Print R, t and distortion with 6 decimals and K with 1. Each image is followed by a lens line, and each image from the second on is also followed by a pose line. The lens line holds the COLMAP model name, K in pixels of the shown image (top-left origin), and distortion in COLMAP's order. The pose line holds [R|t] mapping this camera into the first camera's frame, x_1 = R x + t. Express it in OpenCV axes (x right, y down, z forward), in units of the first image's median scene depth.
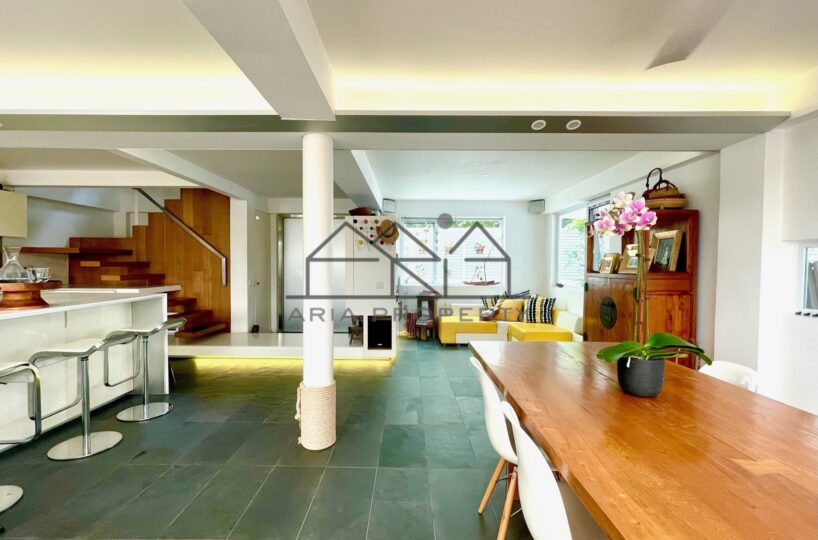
lens RADIAL K [[359.3, 0, 407.2], [0, 359.3, 267.9], [0, 0, 1]] dist [-0.009840, -0.000858]
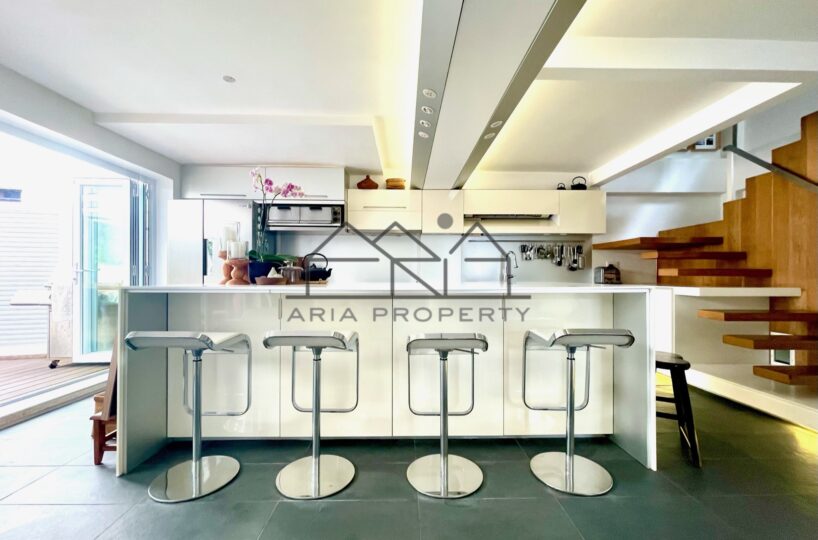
lens RADIAL K [[331.3, 0, 415.2], [0, 331.3, 275.3], [0, 0, 1]] dist [0.000436, -0.001029]
pose [[-0.003640, 0.001185, -0.999993, -0.096442], [-0.009764, 0.999952, 0.001221, 0.032998], [0.999946, 0.009768, -0.003628, 0.379251]]
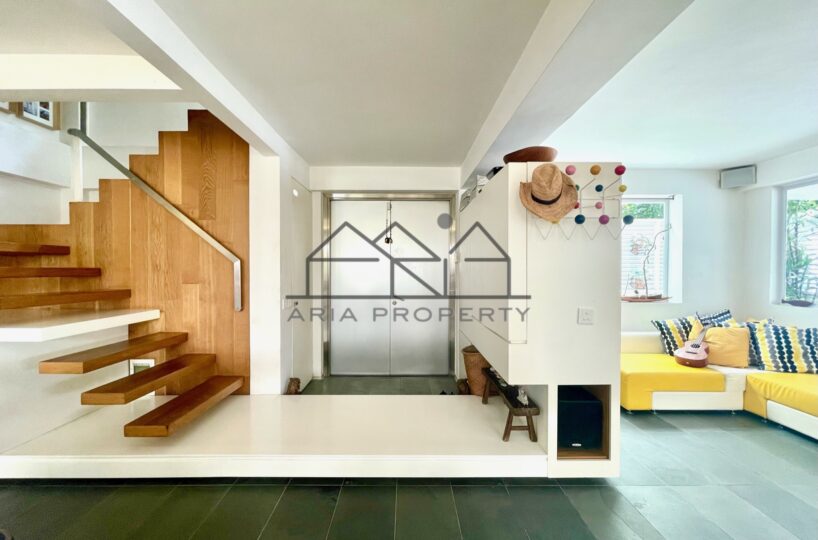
lens RADIAL K [[331.3, 0, 416.7], [0, 331.3, 272.0], [0, 0, 1]] dist [0.000436, -0.001029]
pose [[0.999937, -0.004765, 0.010137, -0.239230], [0.004809, 0.999979, -0.004358, -0.005708], [-0.010116, 0.004407, 0.999939, 0.483371]]
